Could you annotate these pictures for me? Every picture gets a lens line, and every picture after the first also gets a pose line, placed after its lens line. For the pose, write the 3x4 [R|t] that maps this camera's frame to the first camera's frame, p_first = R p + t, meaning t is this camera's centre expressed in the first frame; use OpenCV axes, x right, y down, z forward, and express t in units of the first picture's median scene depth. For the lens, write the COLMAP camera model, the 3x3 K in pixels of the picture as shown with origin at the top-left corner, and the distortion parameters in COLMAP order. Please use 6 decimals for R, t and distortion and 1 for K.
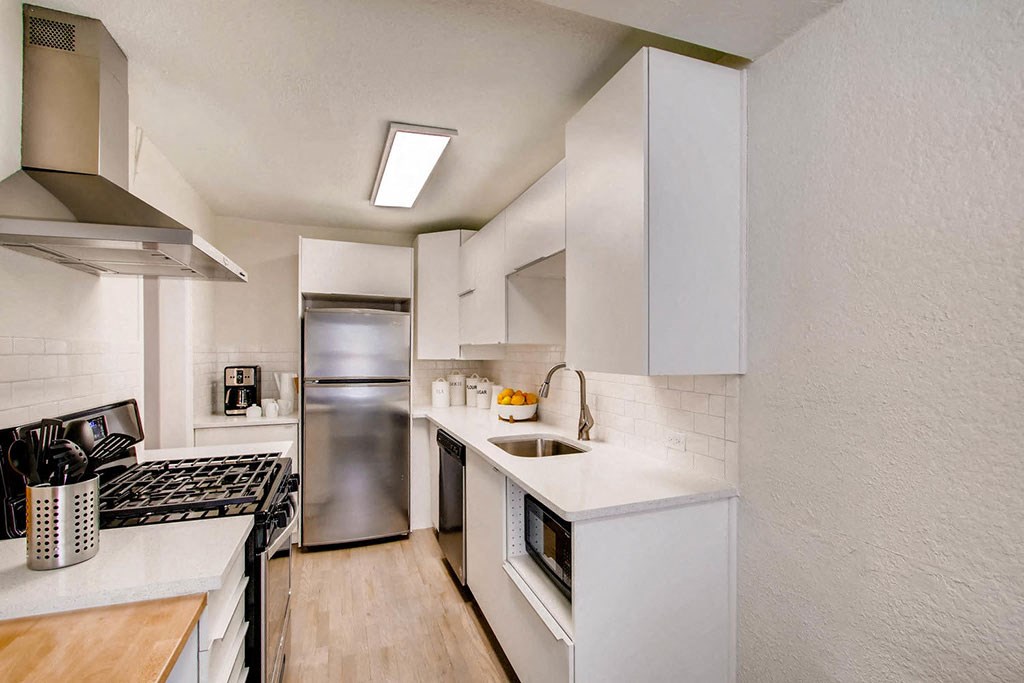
lens RADIAL K [[472.9, 0, 509.4], [0, 472.9, 351.1], [0, 0, 1]] dist [0.001544, 0.000025]
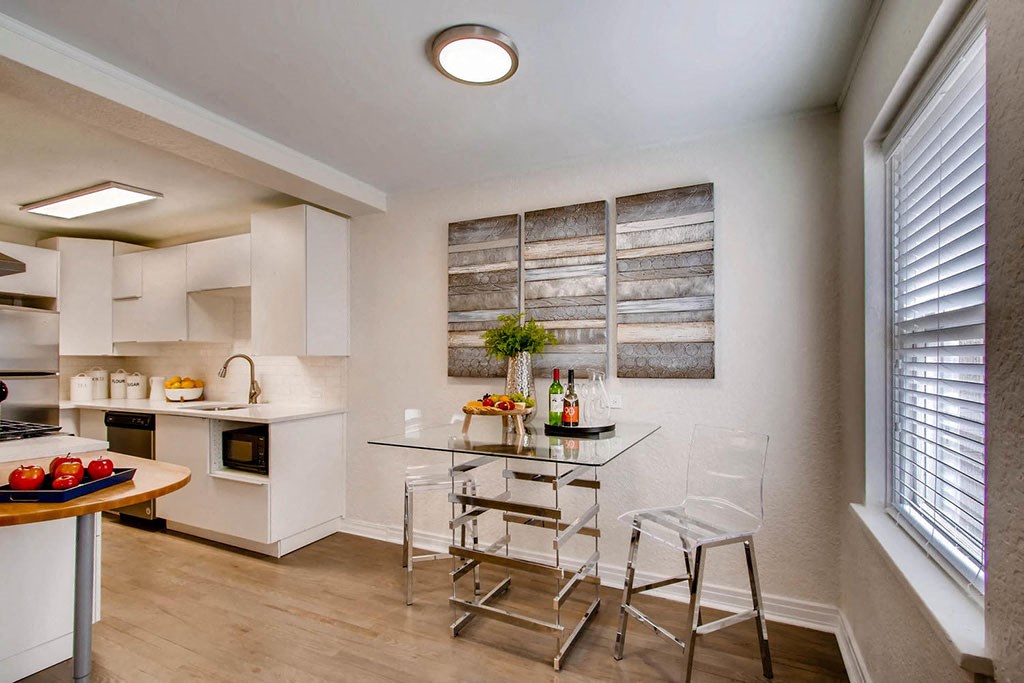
lens RADIAL K [[472.9, 0, 517.5], [0, 472.9, 351.5], [0, 0, 1]] dist [0.001544, 0.000025]
pose [[0.710211, 0.004910, 0.703971, -0.250946], [0.003284, 0.999942, -0.010287, 0.027392], [-0.703981, 0.009617, 0.710154, -0.563166]]
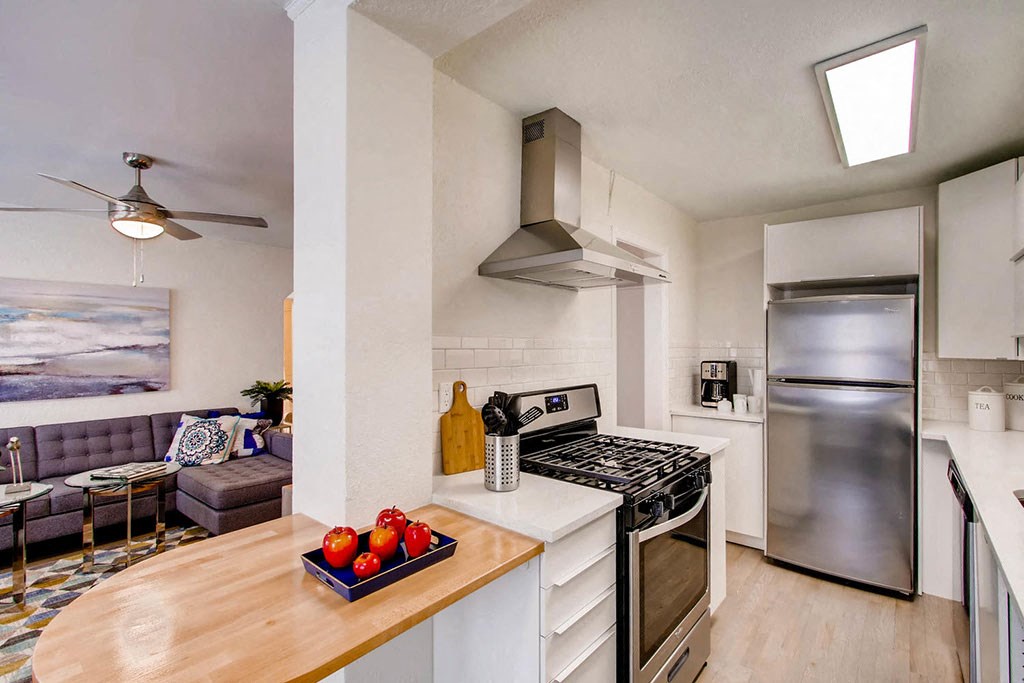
lens RADIAL K [[472.9, 0, 511.0], [0, 472.9, 340.2], [0, 0, 1]] dist [0.001544, 0.000025]
pose [[0.499946, -0.011738, -0.865977, 0.123925], [0.000391, 0.999911, -0.013328, -0.000103], [0.866056, 0.006324, 0.499907, 0.095783]]
